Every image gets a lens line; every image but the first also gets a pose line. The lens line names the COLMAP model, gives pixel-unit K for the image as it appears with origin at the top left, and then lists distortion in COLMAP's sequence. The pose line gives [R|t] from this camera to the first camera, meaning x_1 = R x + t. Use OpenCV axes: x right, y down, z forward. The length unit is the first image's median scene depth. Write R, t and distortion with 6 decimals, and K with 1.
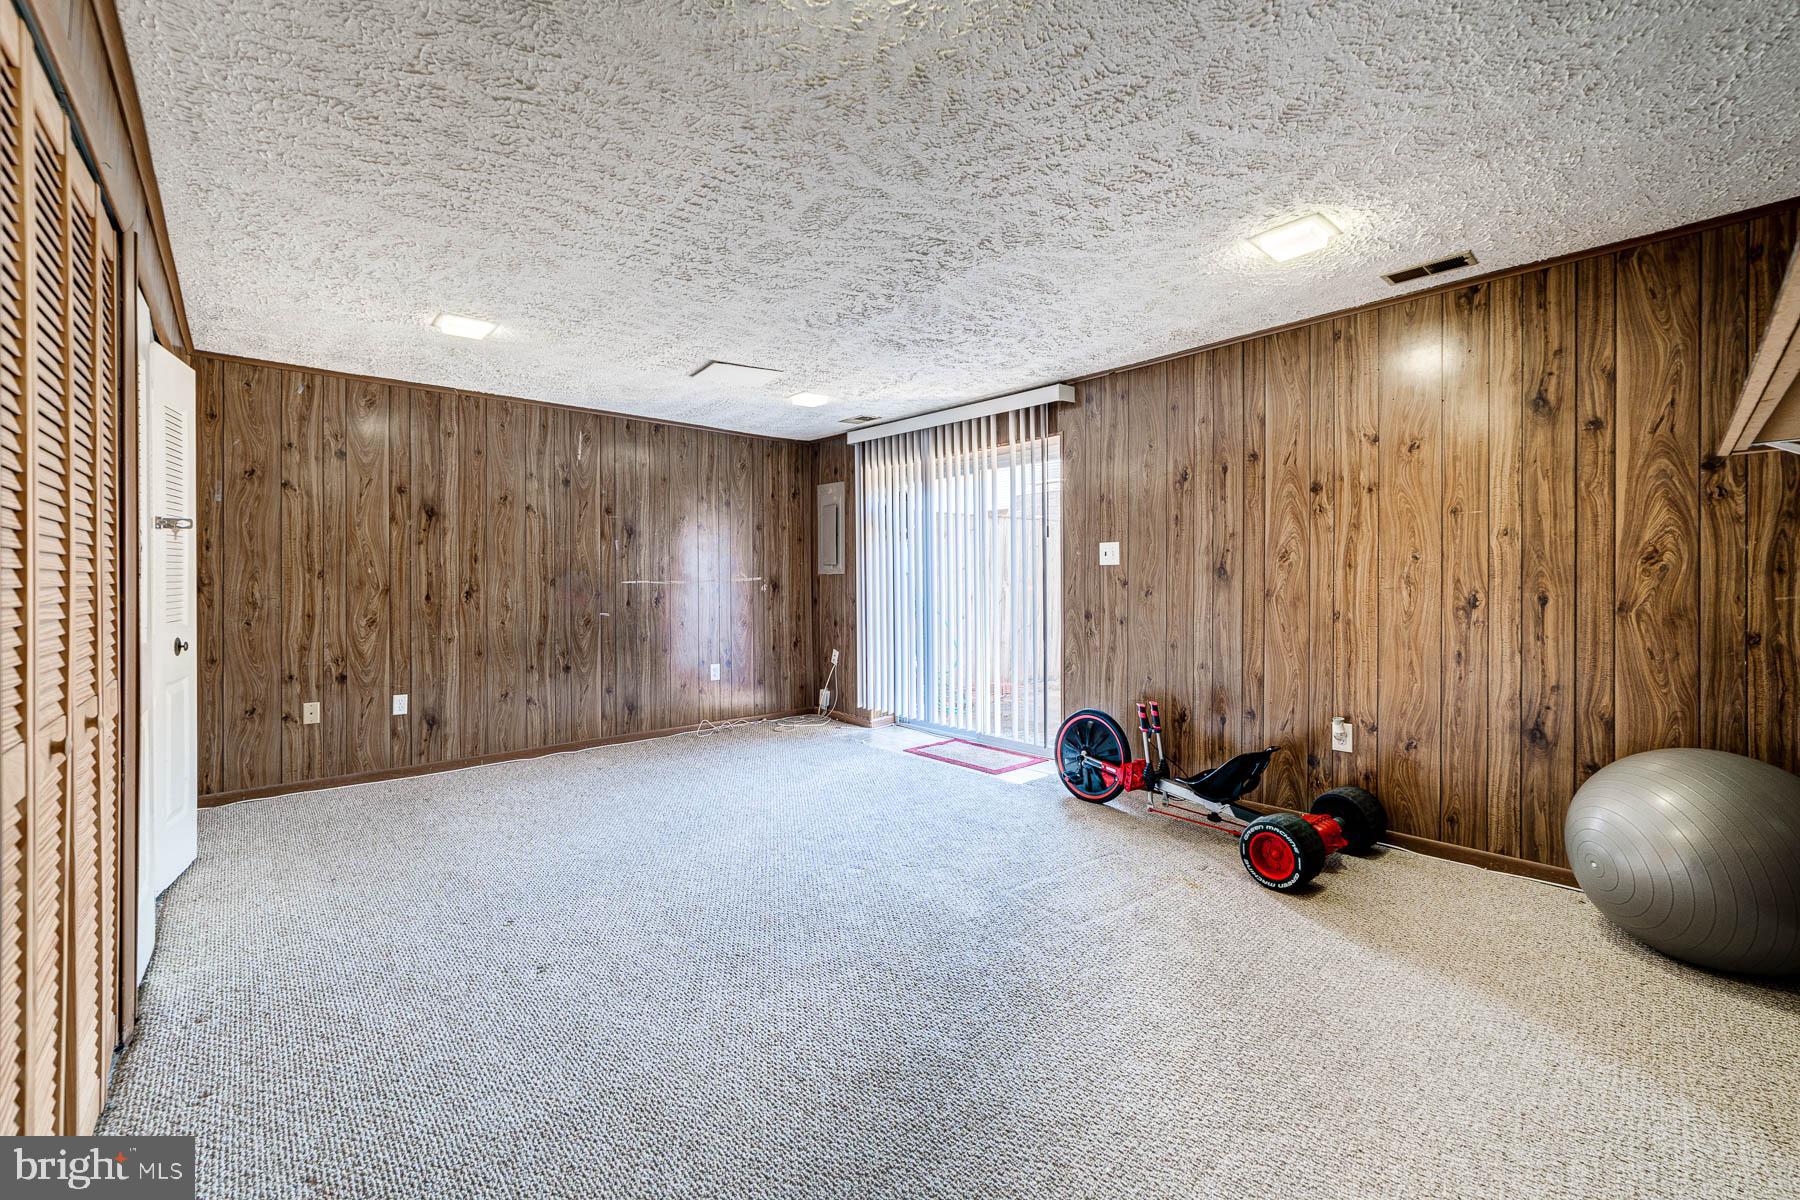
lens RADIAL K [[723.8, 0, 908.3], [0, 723.8, 570.4], [0, 0, 1]] dist [-0.000758, 0.000518]
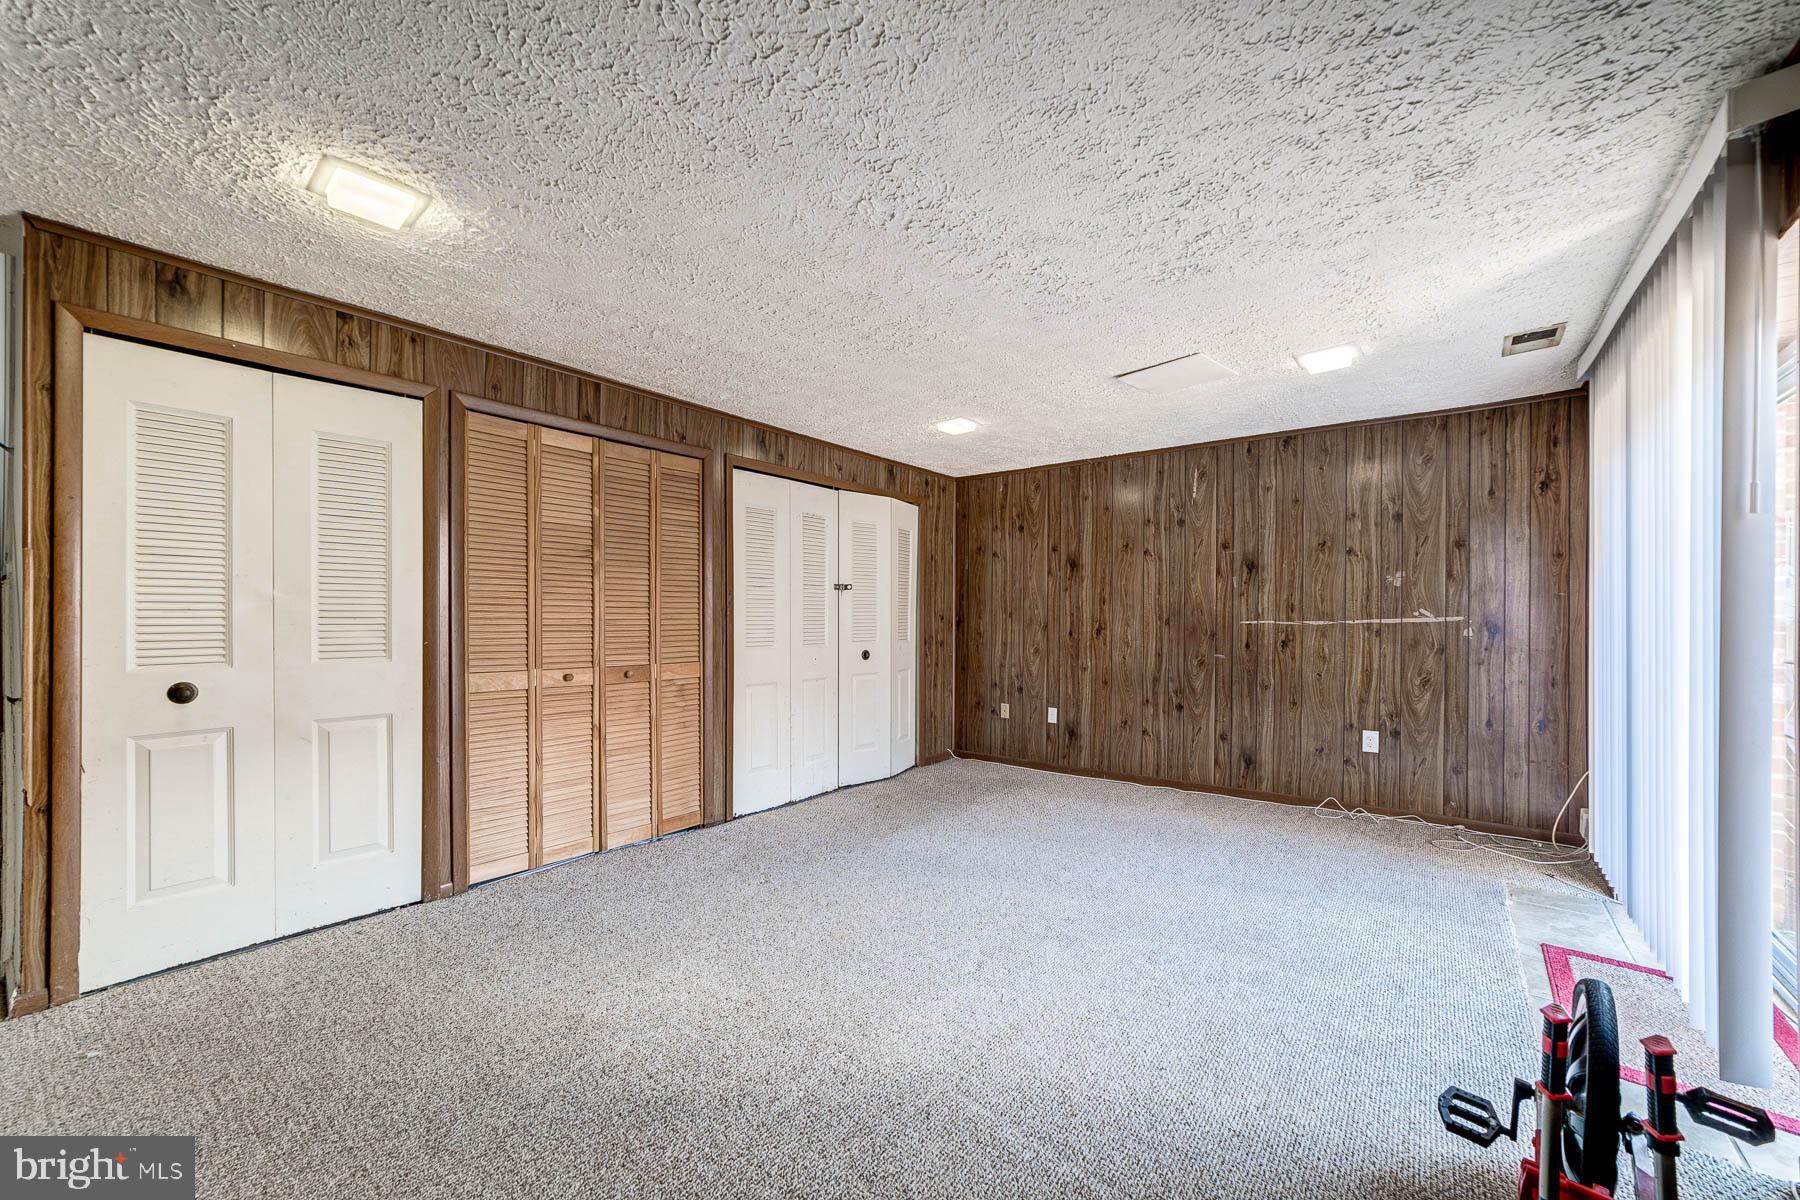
lens RADIAL K [[723.8, 0, 871.8], [0, 723.8, 632.2], [0, 0, 1]] dist [-0.000758, 0.000518]
pose [[0.160244, 0.003098, -0.987073, 0.454134], [-0.006935, 0.999974, 0.002012, 0.031730], [0.987053, 0.006523, 0.160262, 0.410379]]
